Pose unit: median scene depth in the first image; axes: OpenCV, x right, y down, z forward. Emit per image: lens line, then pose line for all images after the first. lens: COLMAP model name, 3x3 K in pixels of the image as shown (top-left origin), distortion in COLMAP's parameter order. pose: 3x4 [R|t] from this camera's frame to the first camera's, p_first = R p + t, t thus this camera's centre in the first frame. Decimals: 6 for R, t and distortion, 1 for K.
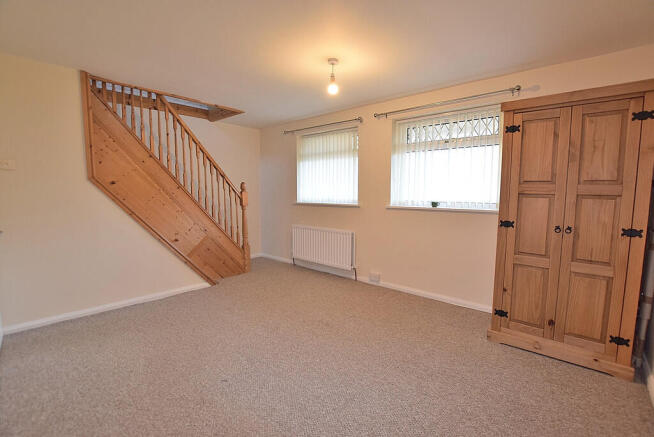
lens RADIAL K [[290.7, 0, 329.7], [0, 290.7, 220.2], [0, 0, 1]] dist [0.000264, 0.000163]
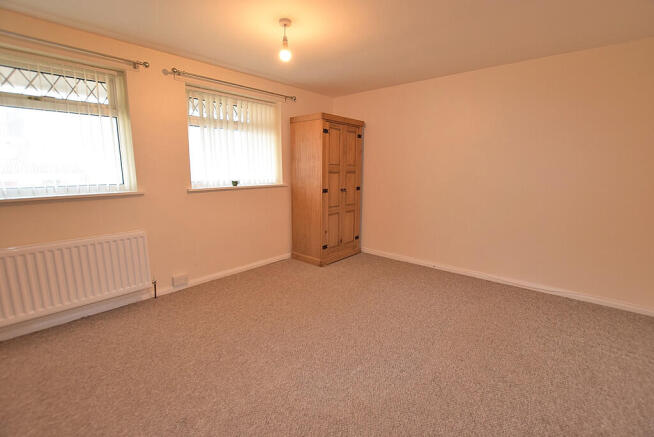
lens RADIAL K [[290.7, 0, 328.5], [0, 290.7, 218.0], [0, 0, 1]] dist [0.000264, 0.000163]
pose [[0.038238, -0.172743, 0.984225, -0.812703], [0.100905, 0.980578, 0.168182, -0.088835], [-0.994161, 0.092882, 0.054925, 0.749443]]
